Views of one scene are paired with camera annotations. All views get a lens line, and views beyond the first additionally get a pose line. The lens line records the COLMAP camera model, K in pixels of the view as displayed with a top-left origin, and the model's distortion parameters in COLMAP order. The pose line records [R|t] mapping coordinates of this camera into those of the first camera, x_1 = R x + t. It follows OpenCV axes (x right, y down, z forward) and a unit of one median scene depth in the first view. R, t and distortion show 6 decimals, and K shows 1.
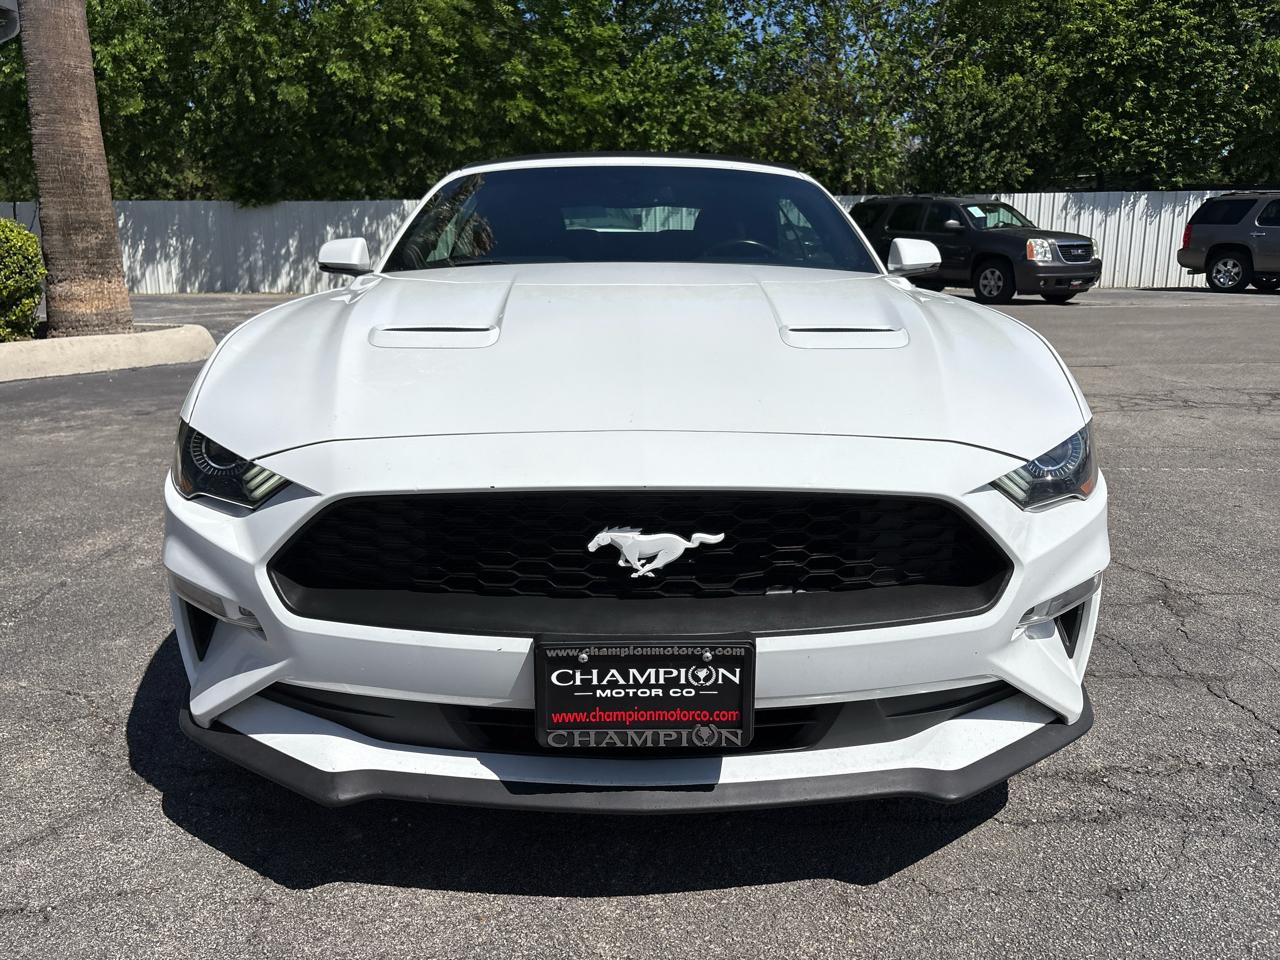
lens RADIAL K [[973.8, 0, 631.3], [0, 973.8, 480.9], [0, 0, 1]] dist [0.057095, -0.076210]
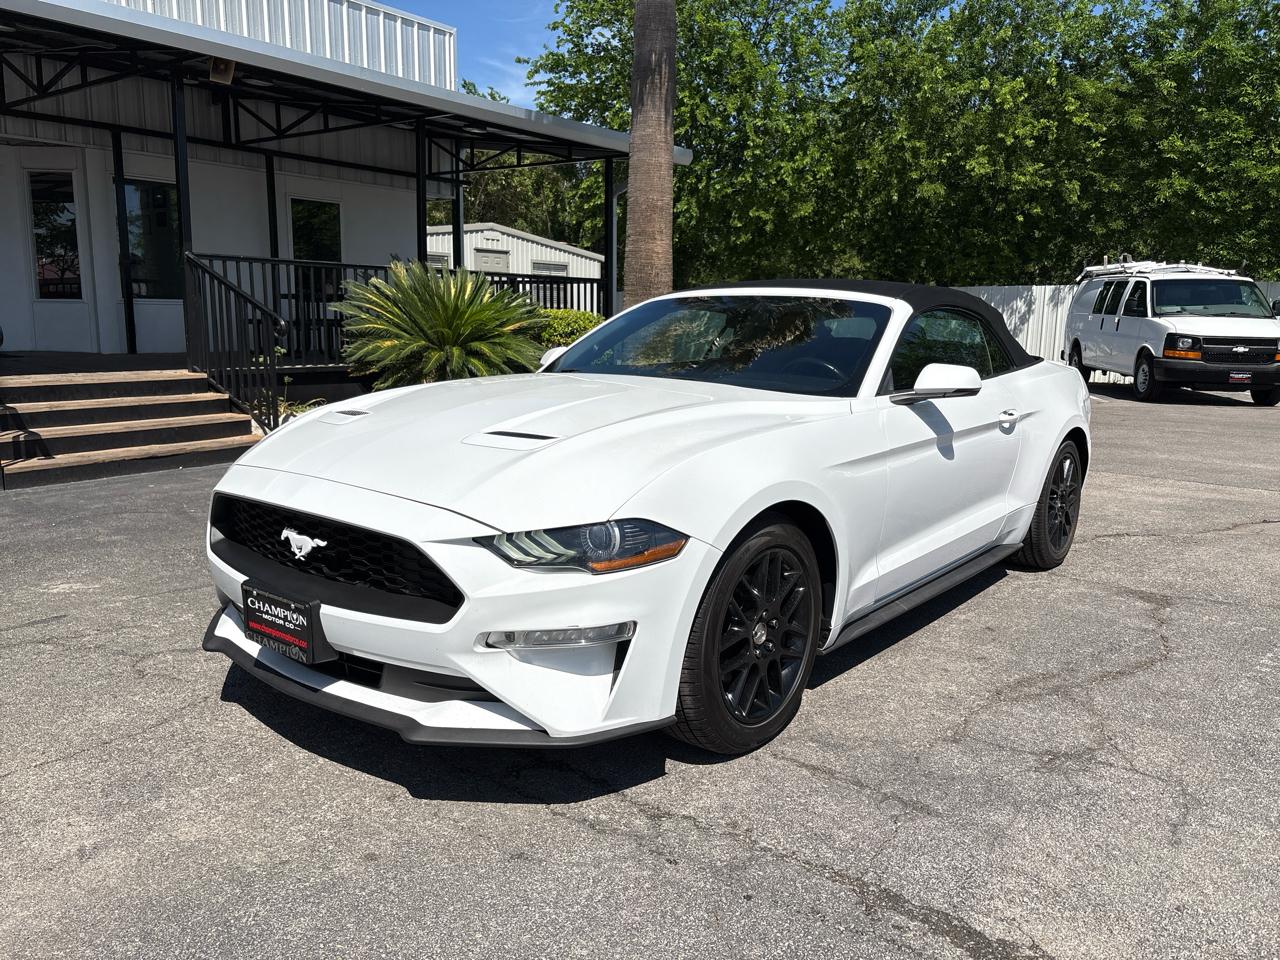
lens RADIAL K [[978.5, 0, 634.6], [0, 978.5, 485.0], [0, 0, 1]] dist [0.022043, -0.009950]
pose [[0.769096, 0.123427, -0.627102, 0.117385], [-0.167718, 0.985766, -0.011675, -0.008557], [0.616735, 0.114156, 0.778850, -0.002018]]
